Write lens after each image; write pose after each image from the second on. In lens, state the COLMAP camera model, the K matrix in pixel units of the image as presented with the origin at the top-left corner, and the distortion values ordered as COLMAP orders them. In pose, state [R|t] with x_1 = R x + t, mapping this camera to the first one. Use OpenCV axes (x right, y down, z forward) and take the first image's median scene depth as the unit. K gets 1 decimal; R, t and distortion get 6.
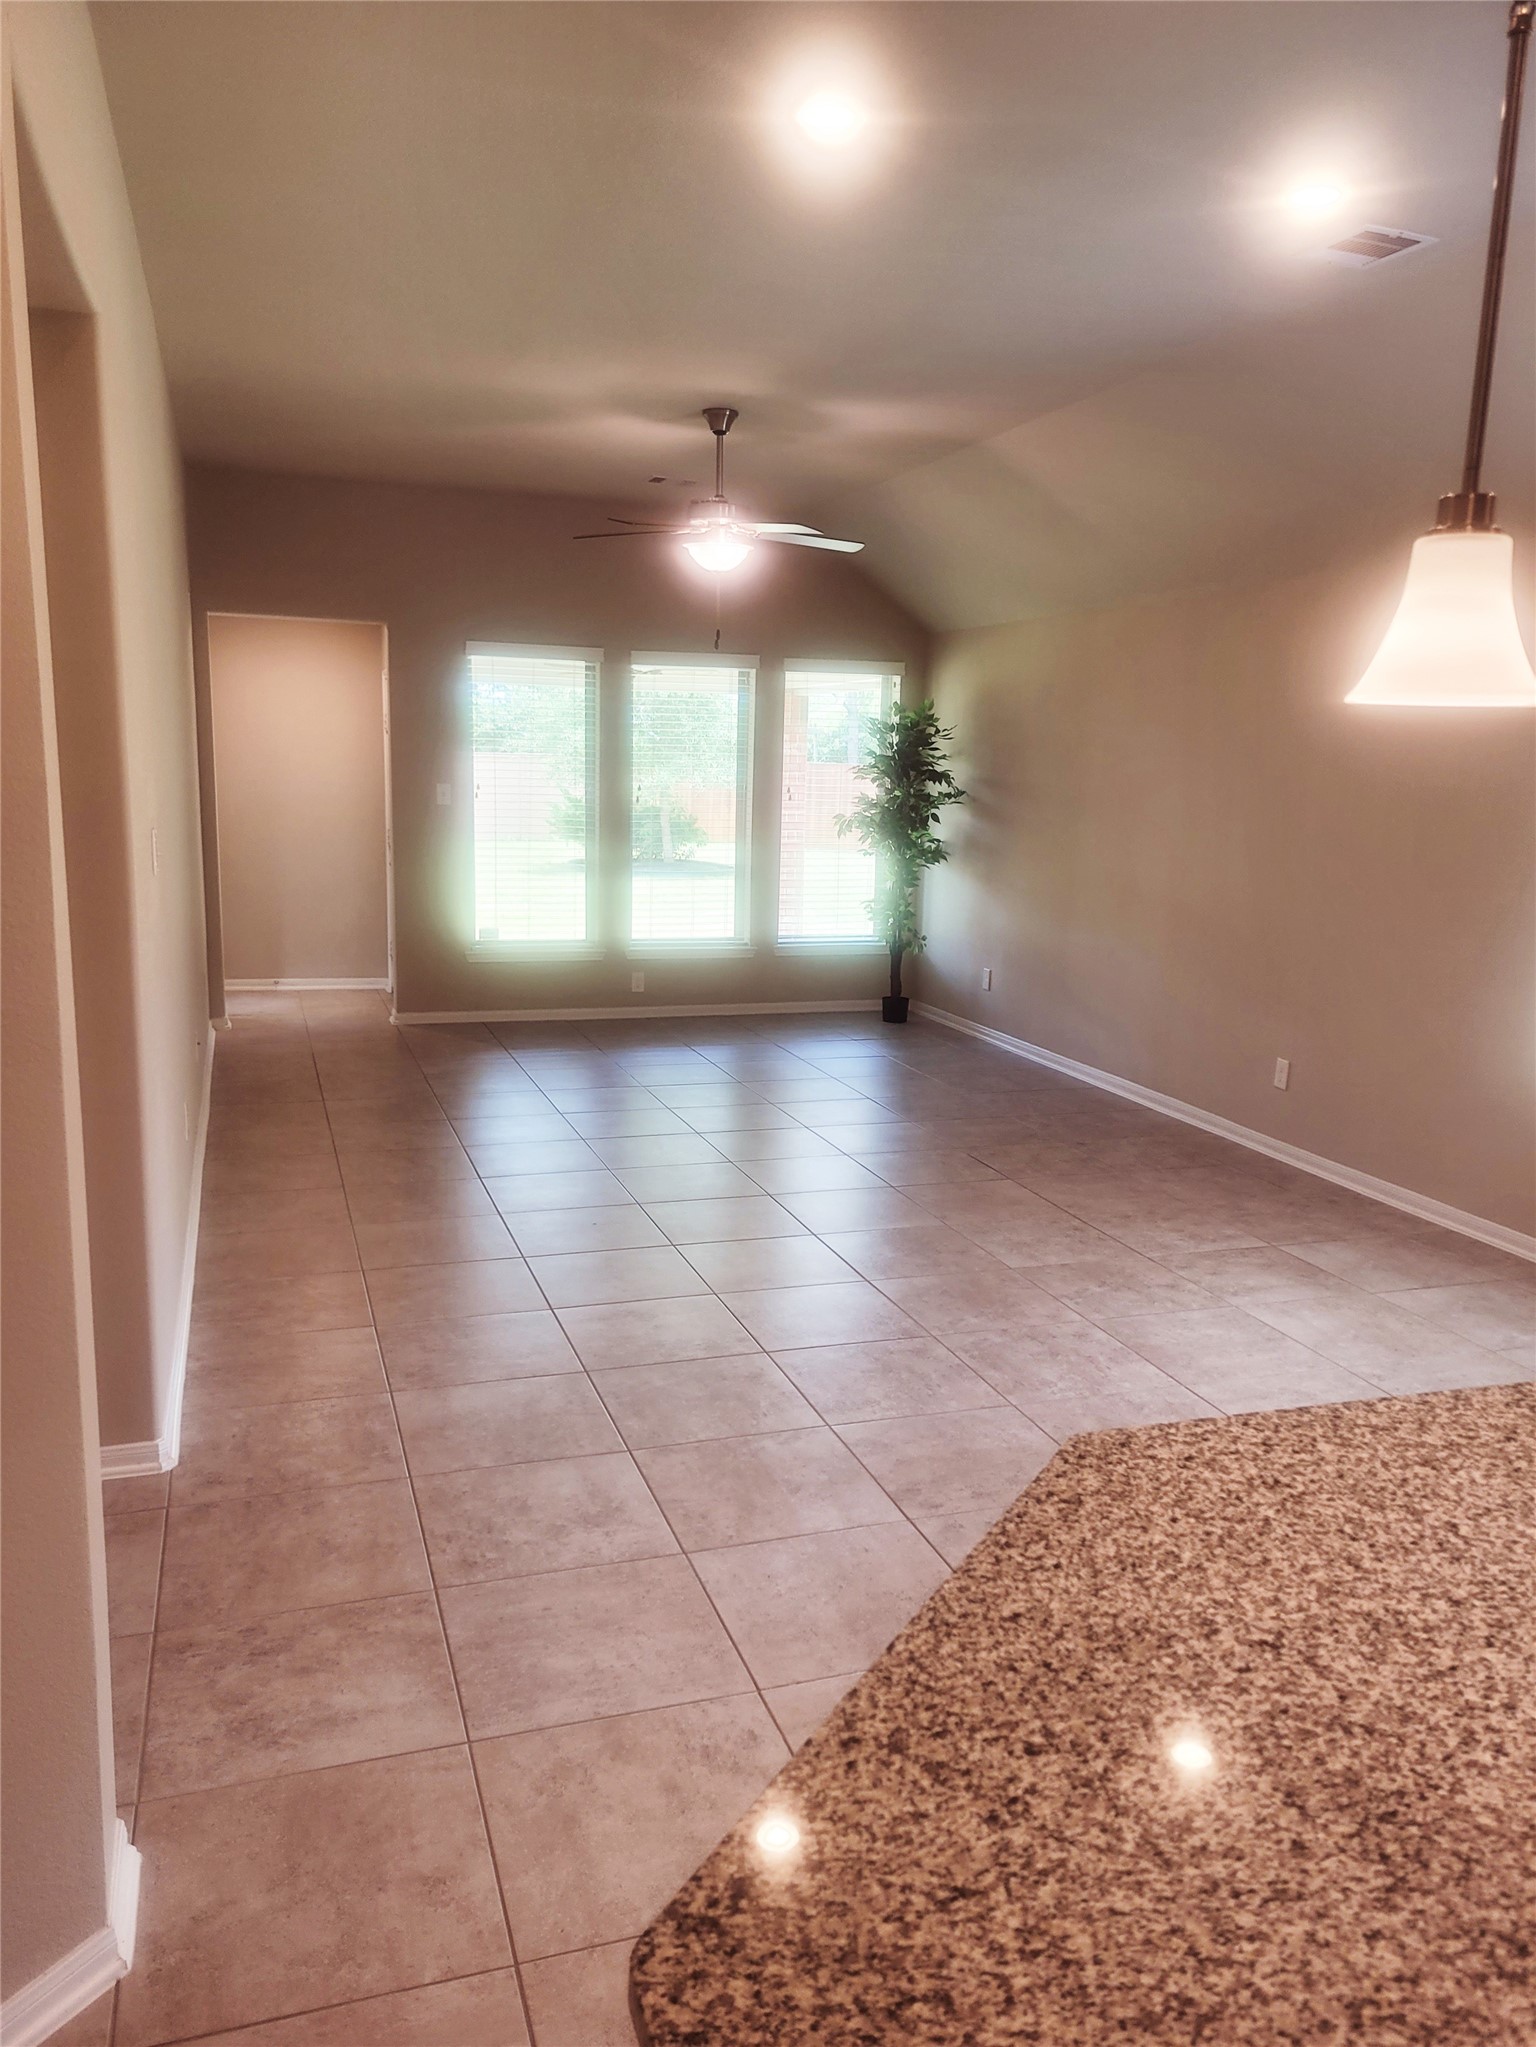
lens RADIAL K [[1592.8, 0, 768.0], [0, 1592.8, 1023.5], [0, 0, 1]] dist [0.040442, -0.006914]
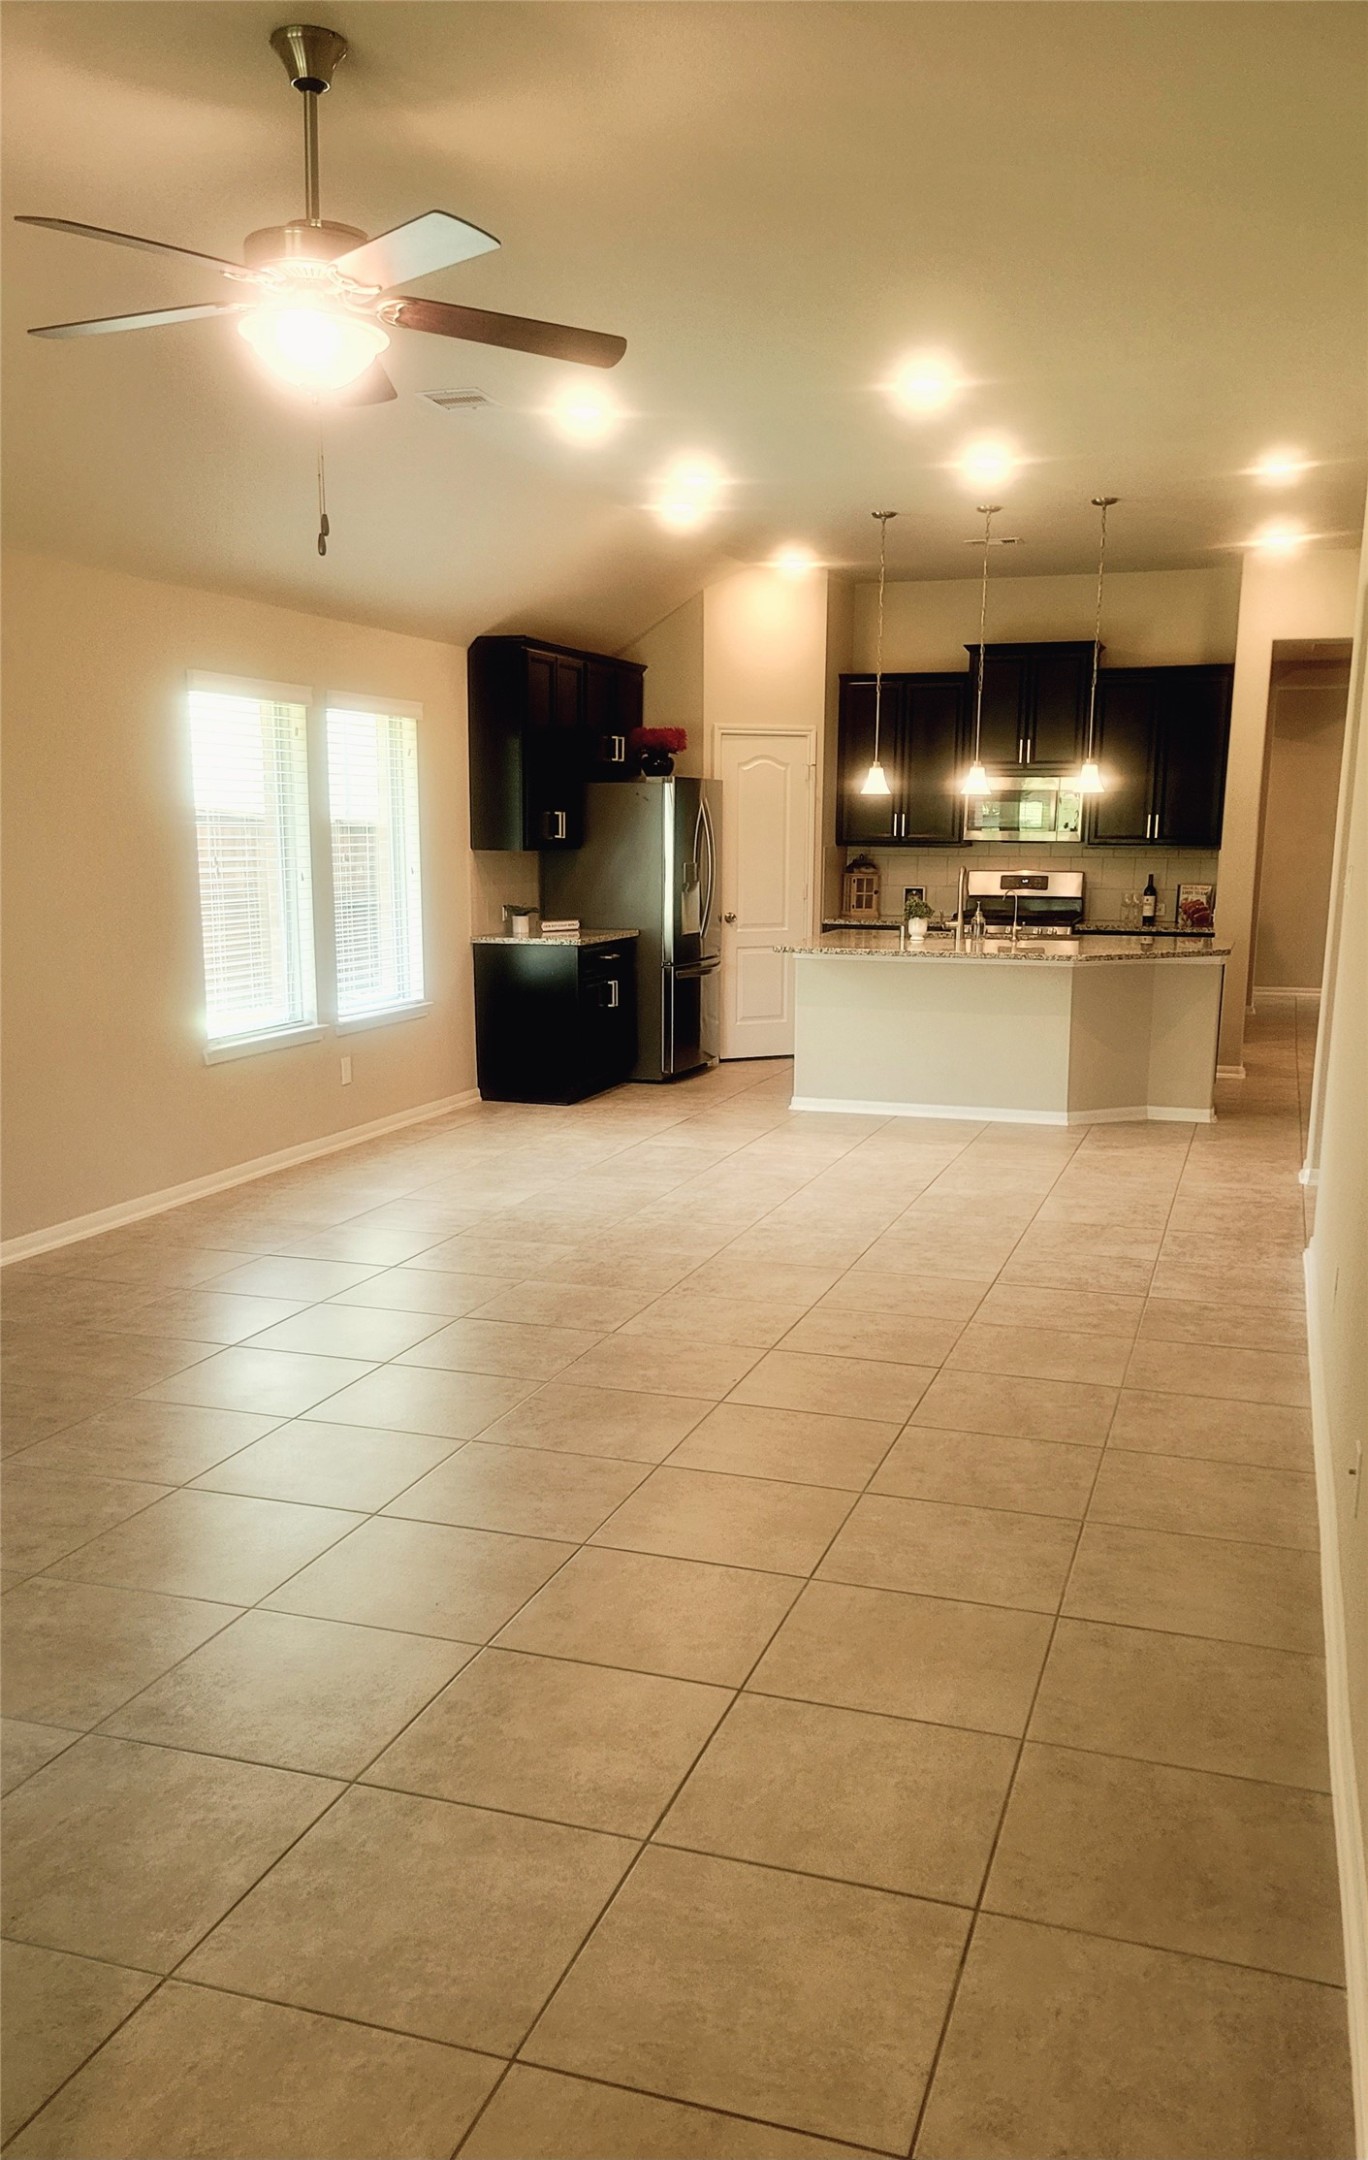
lens RADIAL K [[1711.3, 0, 681.2], [0, 1711.3, 1198.8], [0, 0, 1]] dist [0.001103, 0.000056]
pose [[-0.800267, -0.157478, 0.578595, -0.861835], [0.074816, 0.931138, 0.356911, -0.437386], [-0.594958, 0.328912, -0.733377, 2.637946]]
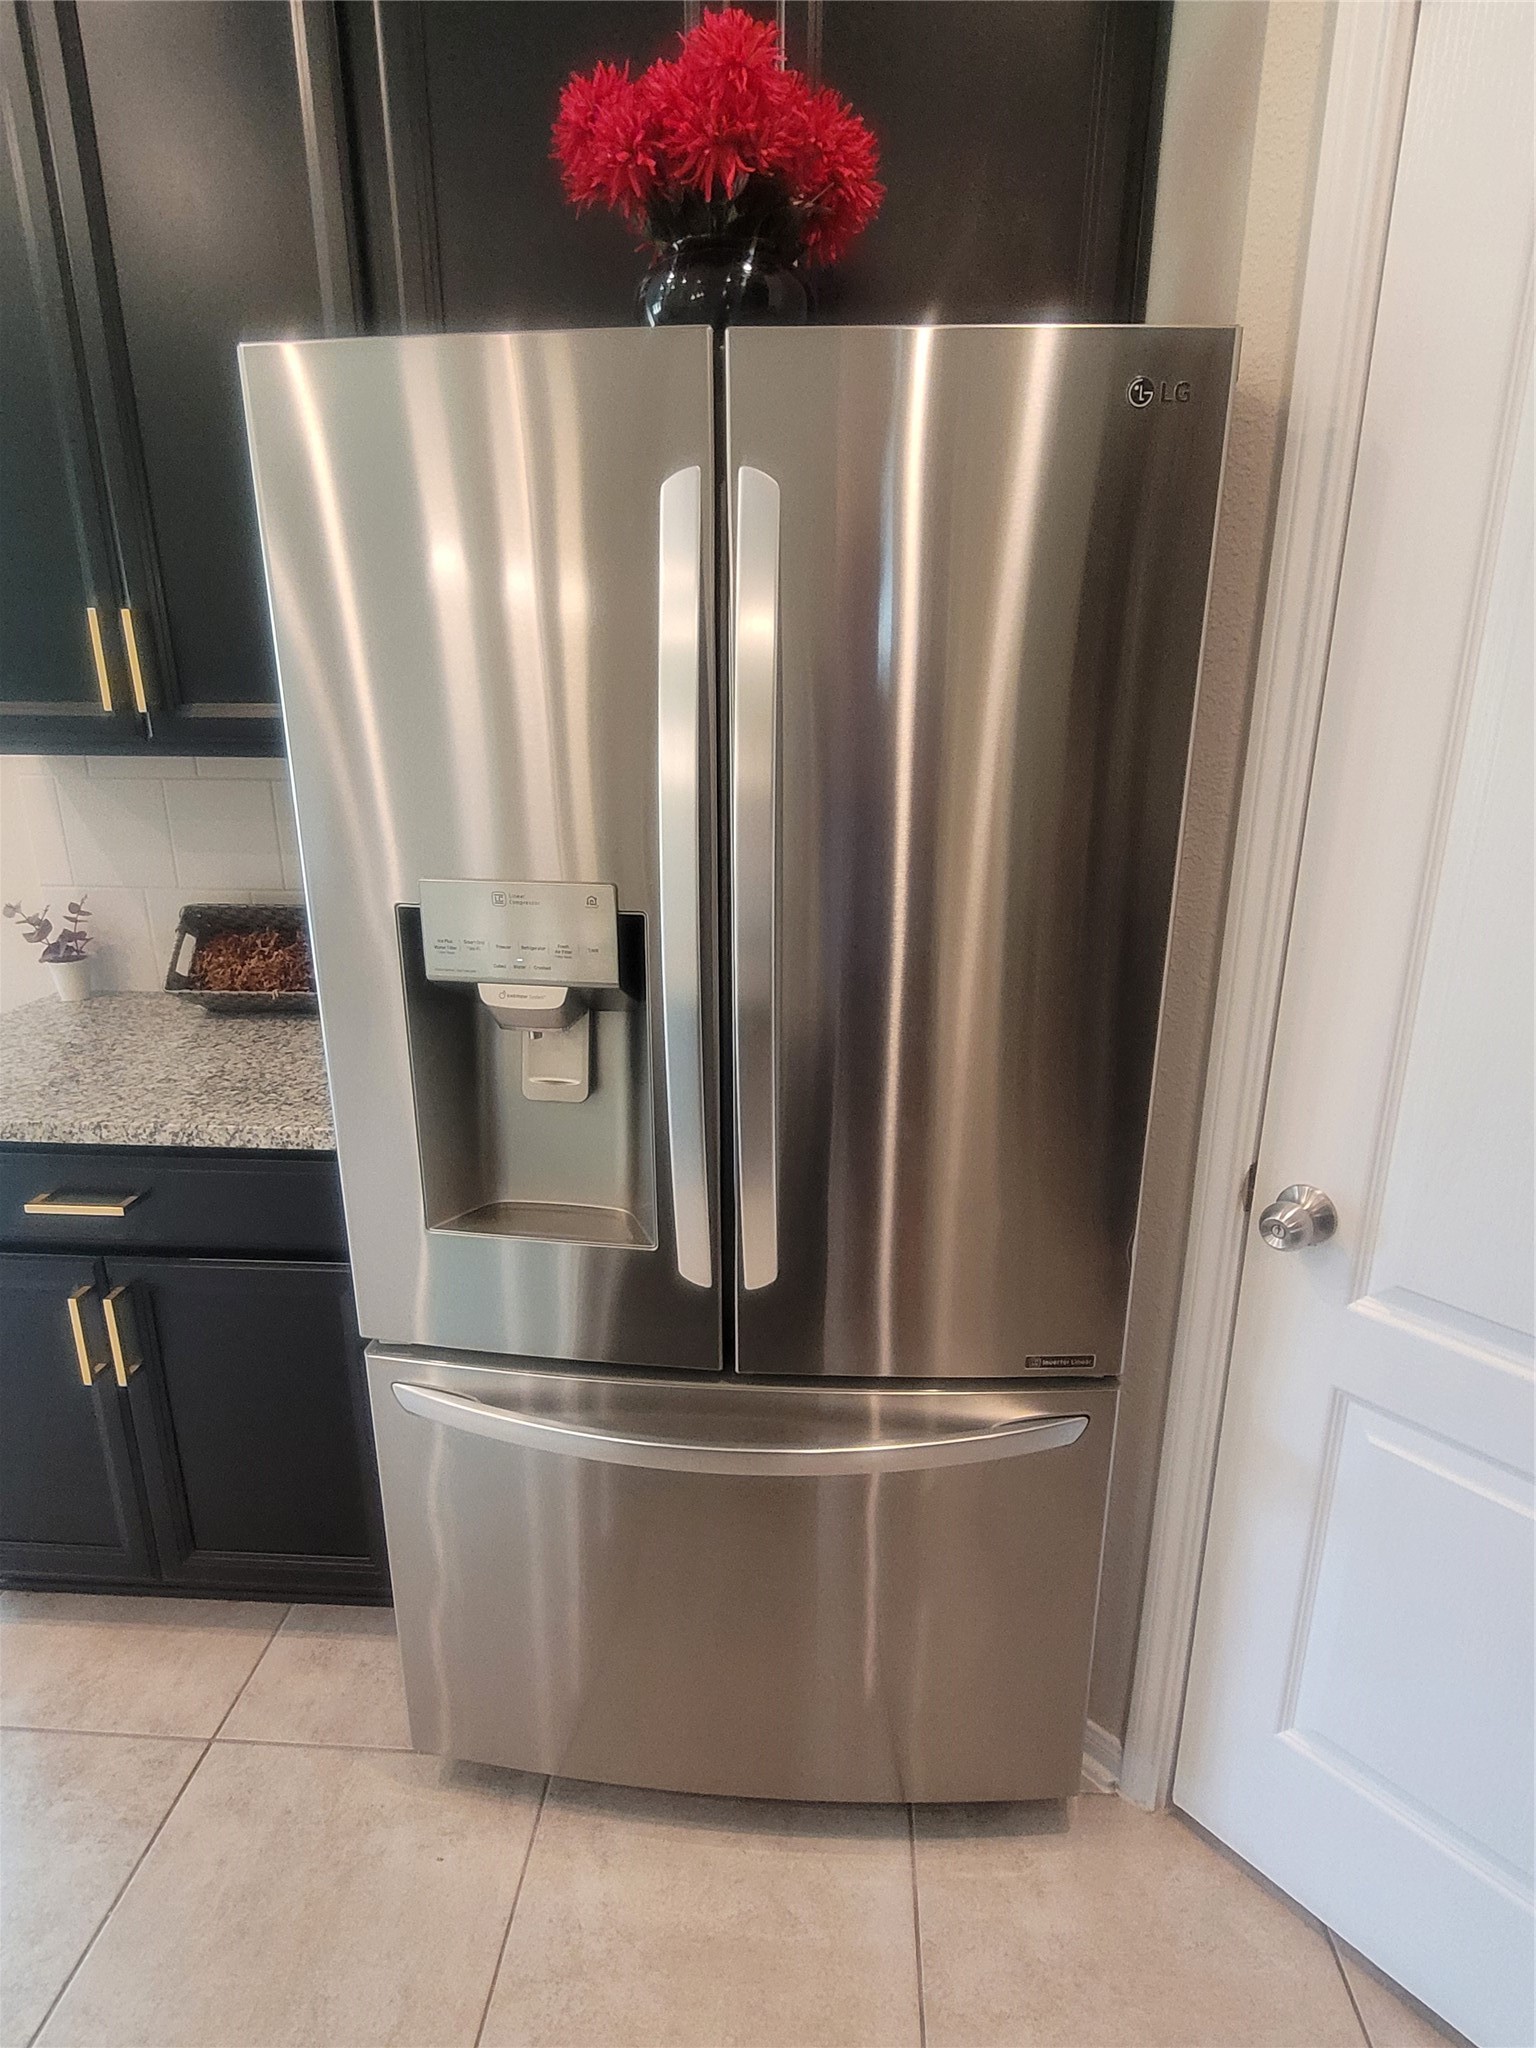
lens RADIAL K [[1125.4, 0, 768.0], [0, 1125.4, 1024.0], [0, 0, 1]] dist [0.012703, 0.000308]
pose [[0.374553, -0.296471, 0.878530, 0.558426], [0.159846, 0.953963, 0.253778, 0.019318], [-0.913323, 0.045376, 0.404699, 0.207157]]
